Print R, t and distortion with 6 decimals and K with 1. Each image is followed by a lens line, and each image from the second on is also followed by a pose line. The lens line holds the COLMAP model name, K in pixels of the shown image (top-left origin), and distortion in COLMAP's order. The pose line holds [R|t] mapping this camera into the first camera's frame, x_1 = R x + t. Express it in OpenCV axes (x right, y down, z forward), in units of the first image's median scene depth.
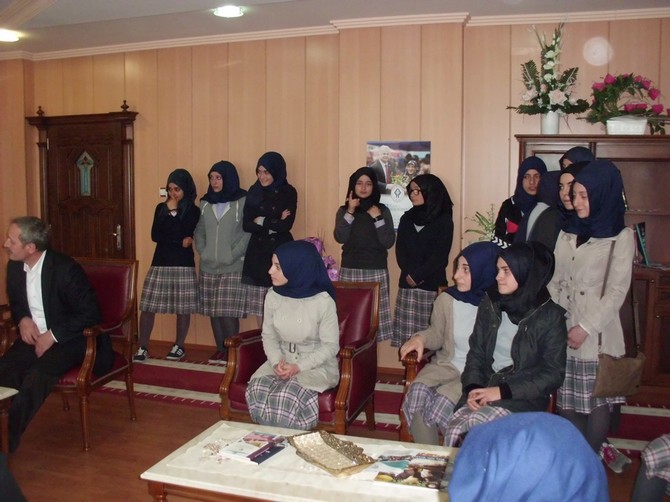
lens RADIAL K [[691.1, 0, 333.9], [0, 691.1, 251.0], [0, 0, 1]] dist [-0.114137, 0.000000]
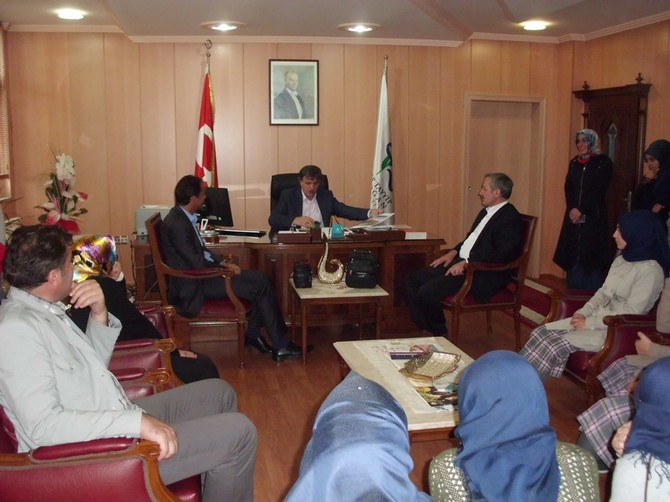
lens RADIAL K [[691.1, 0, 329.2], [0, 691.1, 247.3], [0, 0, 1]] dist [-0.114137, 0.000000]
pose [[0.485632, 0.133589, -0.863896, 0.390839], [-0.089310, 0.990665, 0.102987, -0.017287], [0.869589, 0.027141, 0.493029, 0.074564]]
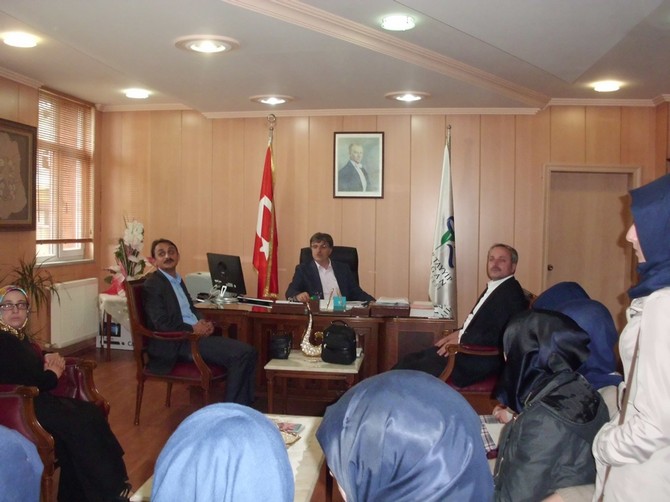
lens RADIAL K [[691.1, 0, 334.0], [0, 691.1, 252.7], [0, 0, 1]] dist [-0.114137, 0.000000]
pose [[0.190186, 0.044772, -0.980727, 0.449785], [-0.114031, 0.993206, 0.023228, -0.027975], [0.975103, 0.107416, 0.193999, 0.337233]]
